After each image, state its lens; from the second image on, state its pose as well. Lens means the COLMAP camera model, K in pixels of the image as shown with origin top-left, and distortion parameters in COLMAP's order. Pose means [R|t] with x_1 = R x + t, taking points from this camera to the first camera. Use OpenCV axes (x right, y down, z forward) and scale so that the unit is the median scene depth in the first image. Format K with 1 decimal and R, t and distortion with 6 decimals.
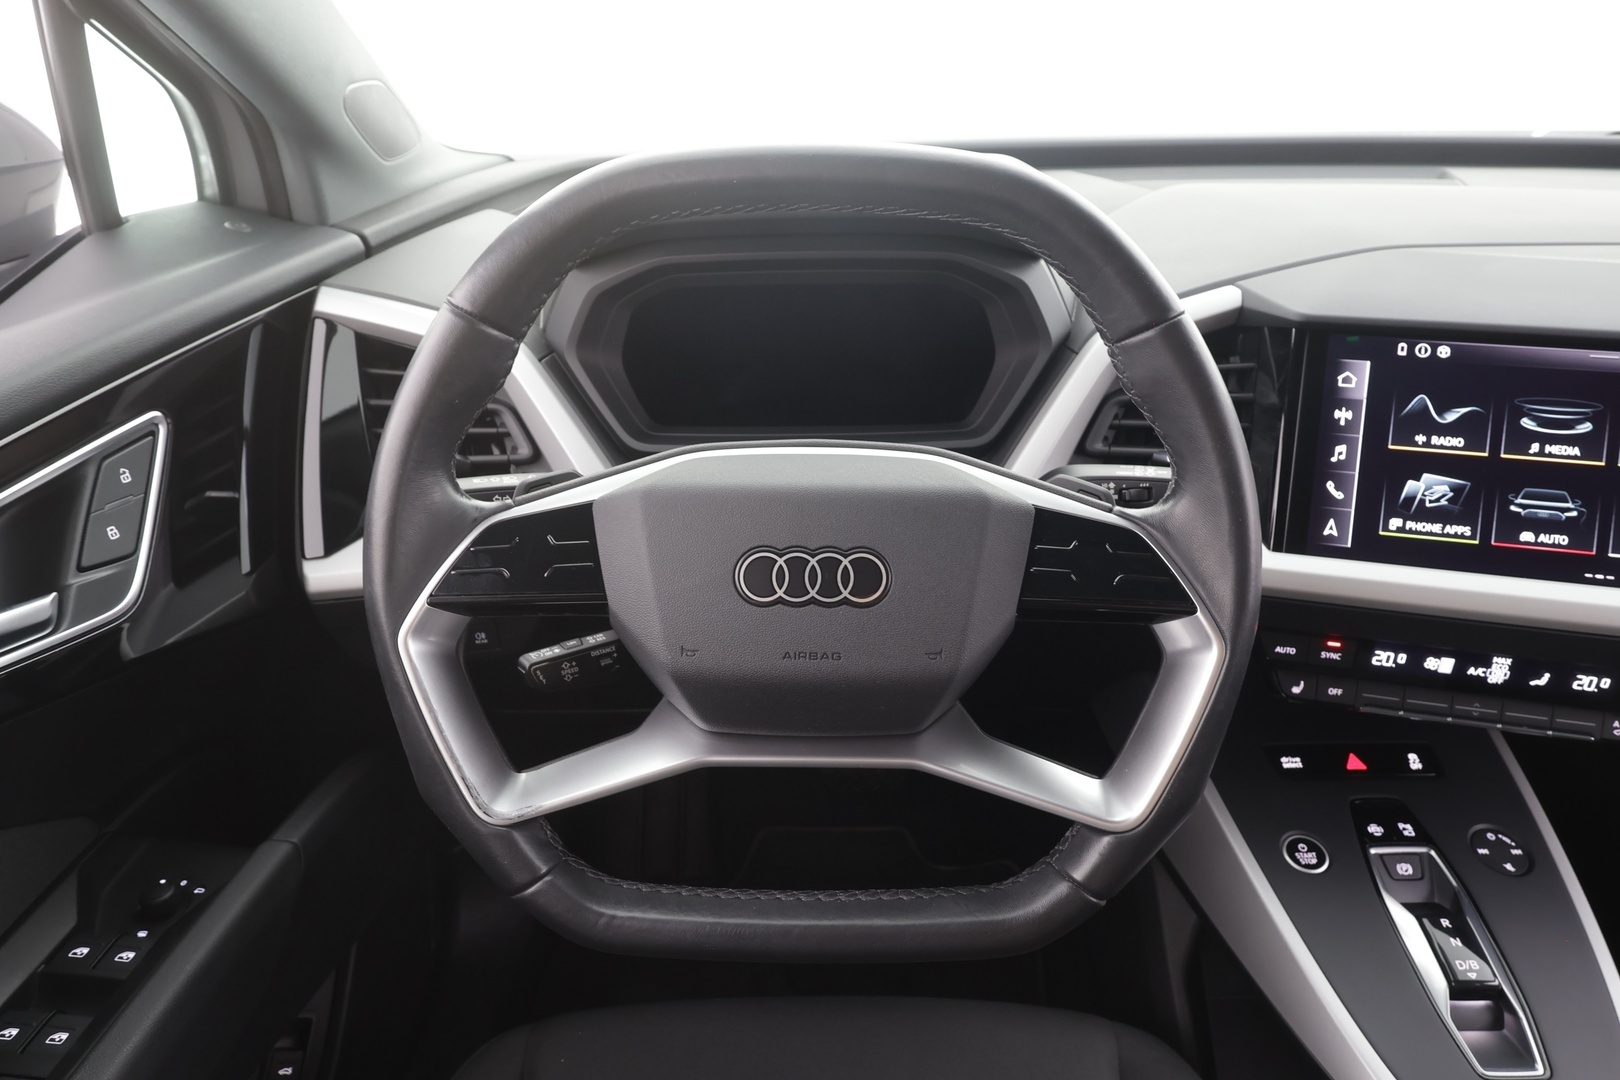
lens RADIAL K [[1000.5, 0, 808.3], [0, 1000.5, 544.2], [0, 0, 1]] dist [-0.004622, 0.006021]
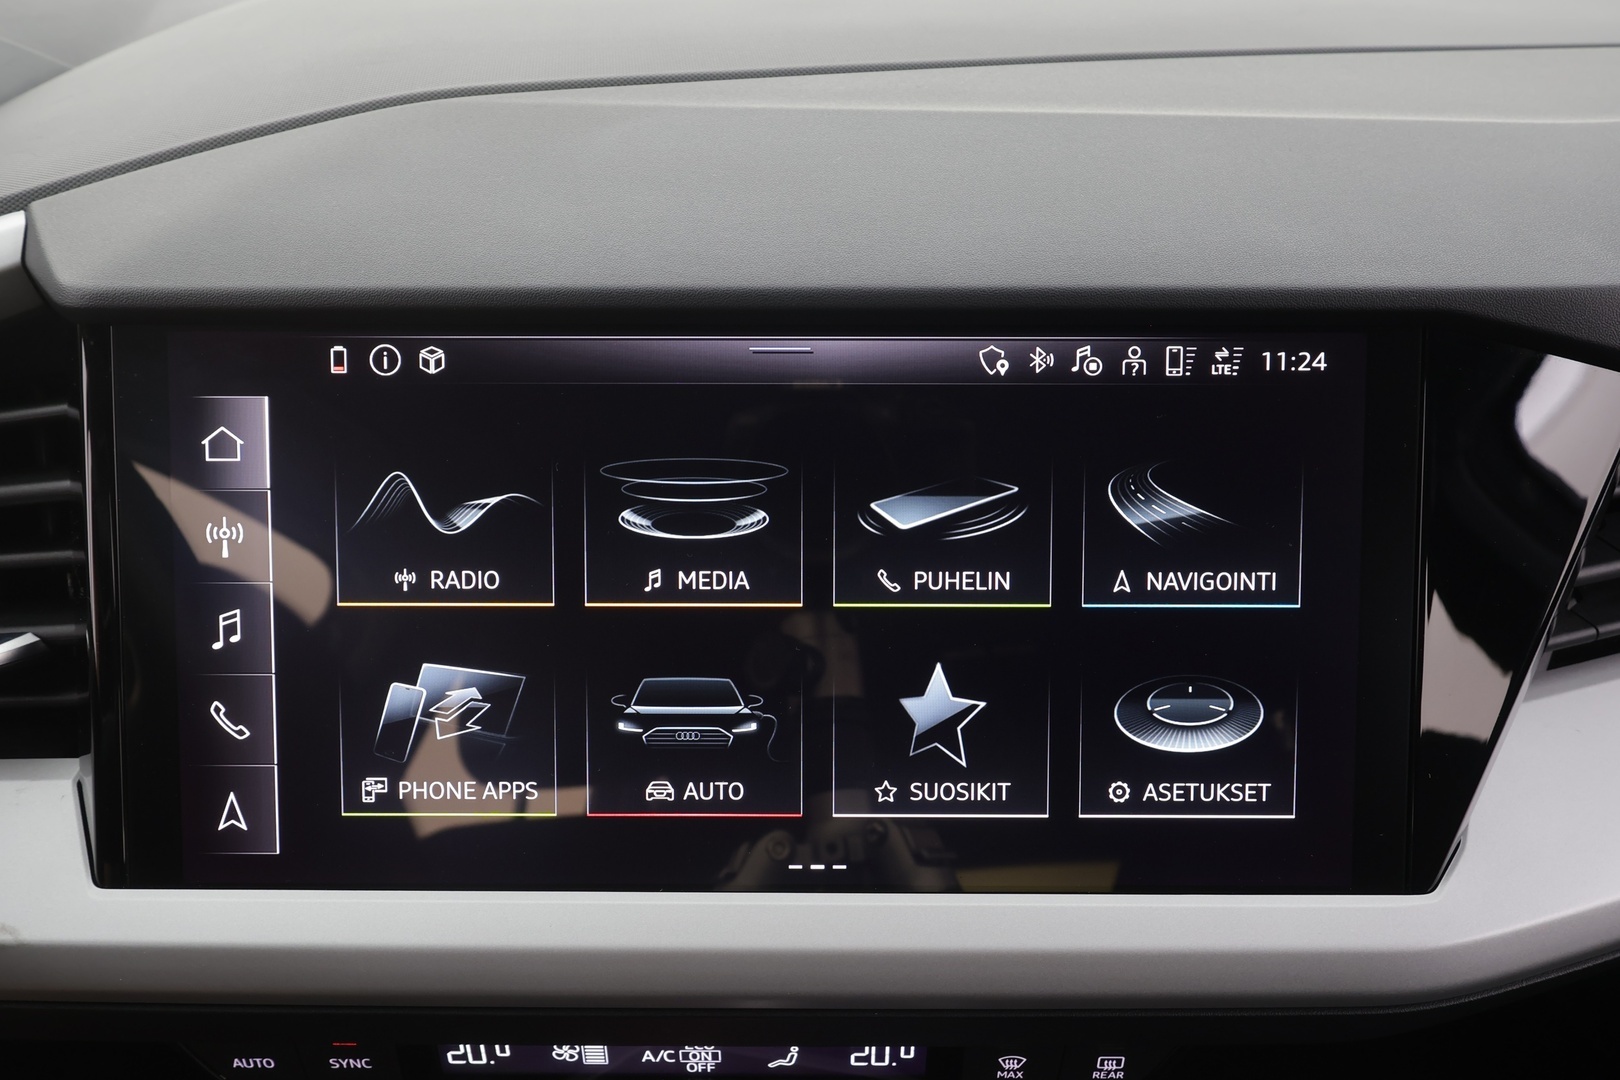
lens RADIAL K [[1182.8, 0, 824.4], [0, 1182.8, 544.3], [0, 0, 1]] dist [0.003984, -0.010051]
pose [[0.973917, -0.120960, 0.191977, 0.687953], [0.106491, 0.990758, 0.084013, -0.141589], [-0.200365, -0.061377, 0.977797, 0.493924]]
